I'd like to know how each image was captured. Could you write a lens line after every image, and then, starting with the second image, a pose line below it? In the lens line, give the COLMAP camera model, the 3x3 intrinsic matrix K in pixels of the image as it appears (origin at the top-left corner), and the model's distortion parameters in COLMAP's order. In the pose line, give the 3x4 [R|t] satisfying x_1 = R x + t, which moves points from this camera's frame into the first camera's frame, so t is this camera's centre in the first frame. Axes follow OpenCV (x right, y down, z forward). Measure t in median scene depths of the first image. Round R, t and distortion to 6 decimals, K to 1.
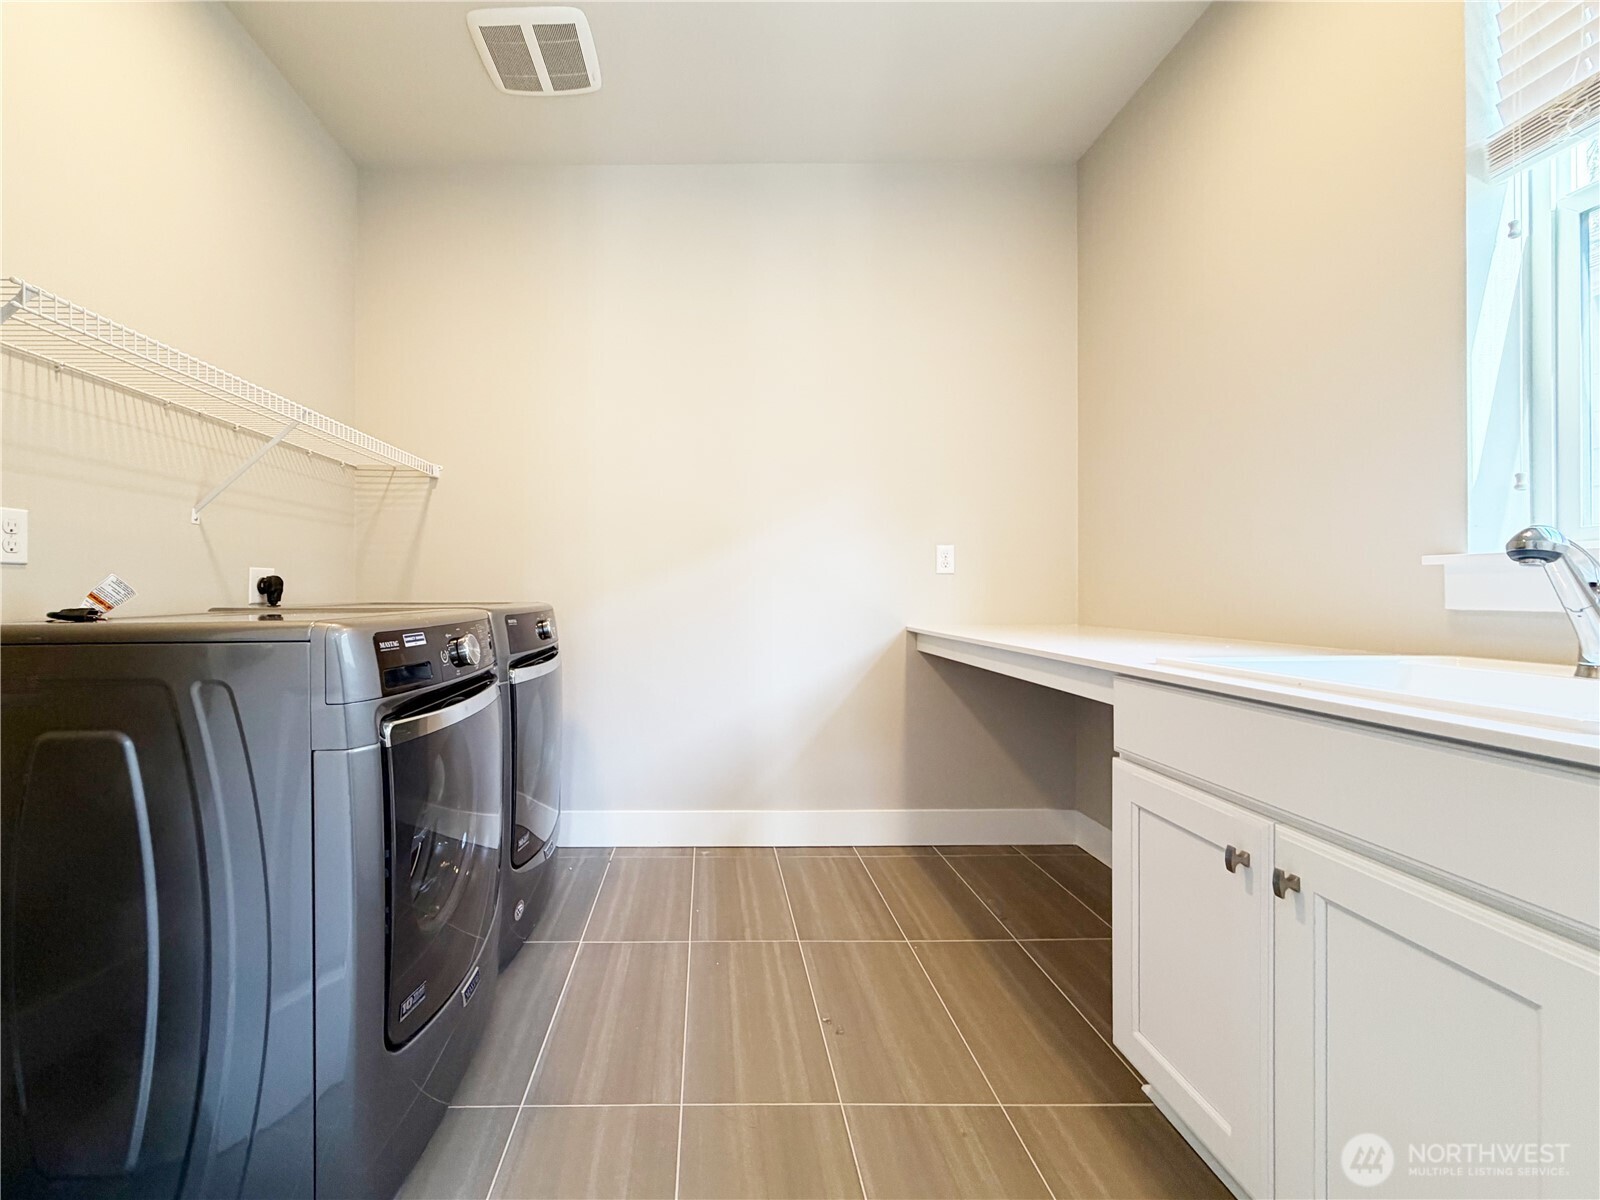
lens RADIAL K [[680.4, 0, 798.1], [0, 680.4, 601.2], [0, 0, 1]] dist [-0.001667, -0.001188]
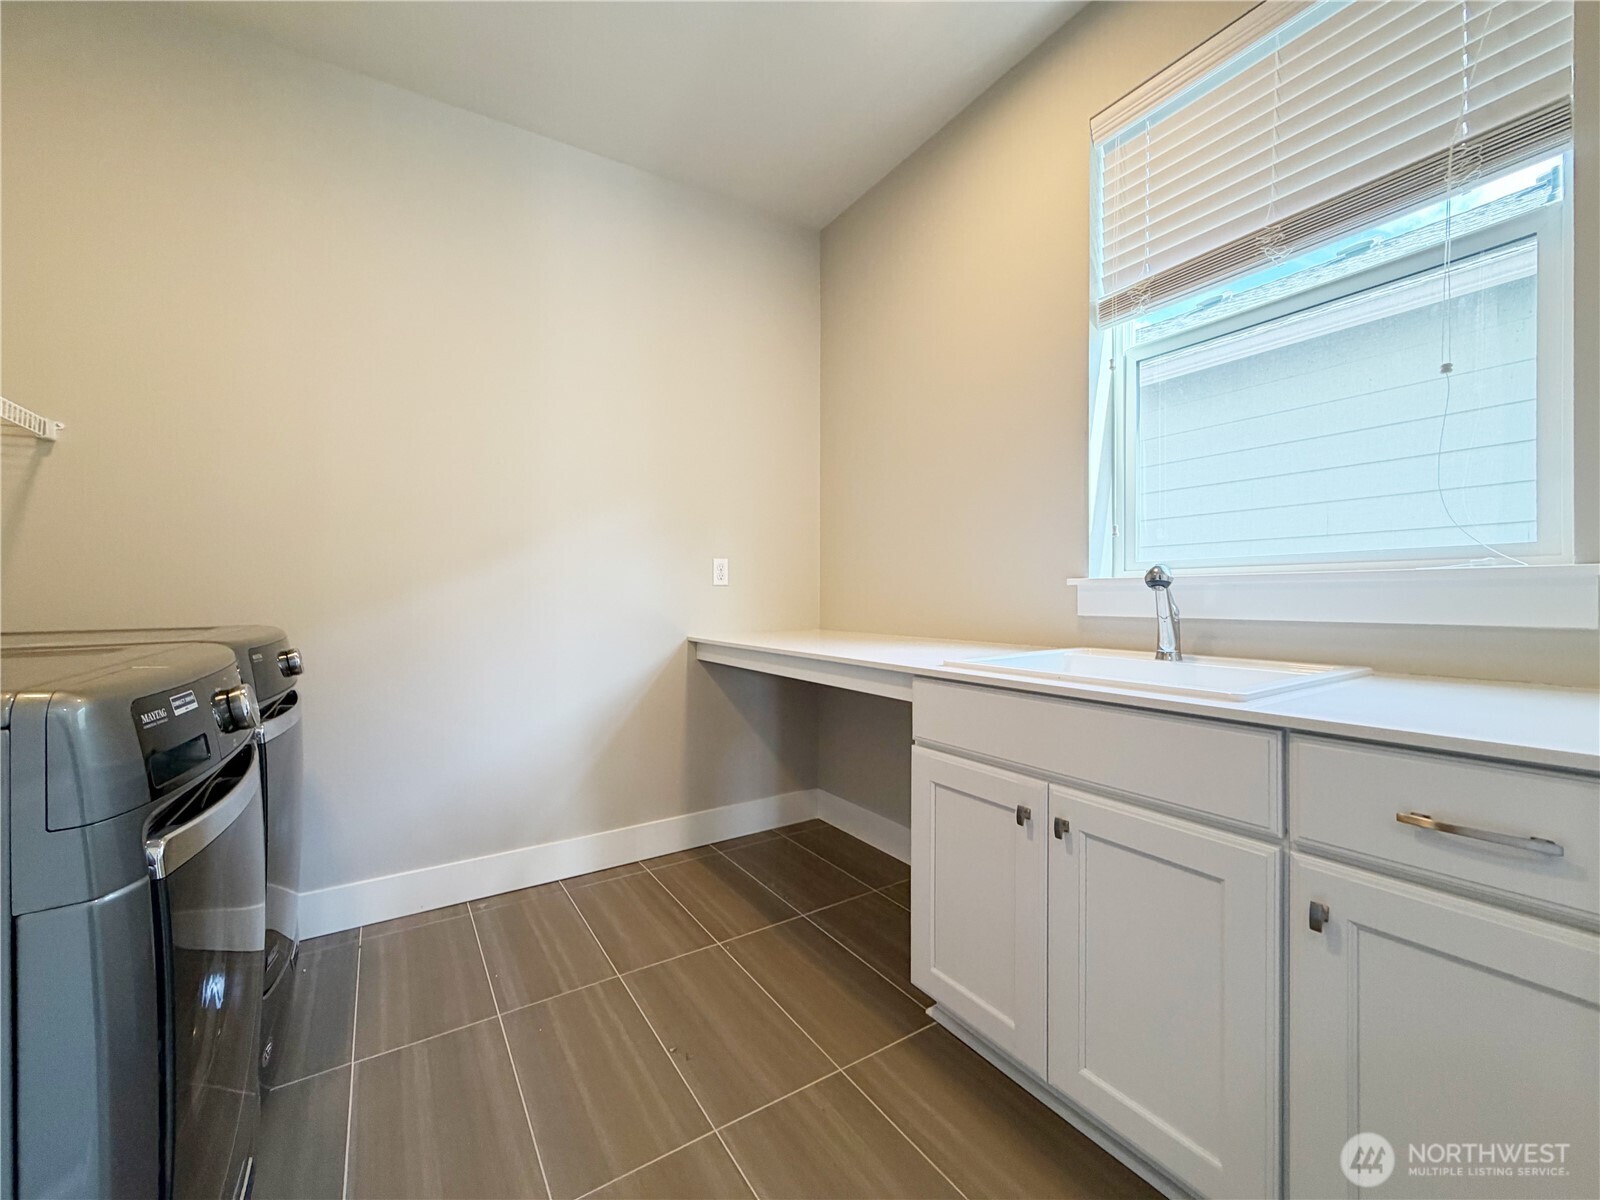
lens RADIAL K [[632.1, 0, 799.9], [0, 632.1, 599.8], [0, 0, 1]] dist [-0.003966, 0.000174]
pose [[0.864434, -0.005695, 0.502714, -0.253670], [0.005446, 0.999983, 0.001964, -0.028651], [-0.502717, 0.001040, 0.864451, 0.129085]]
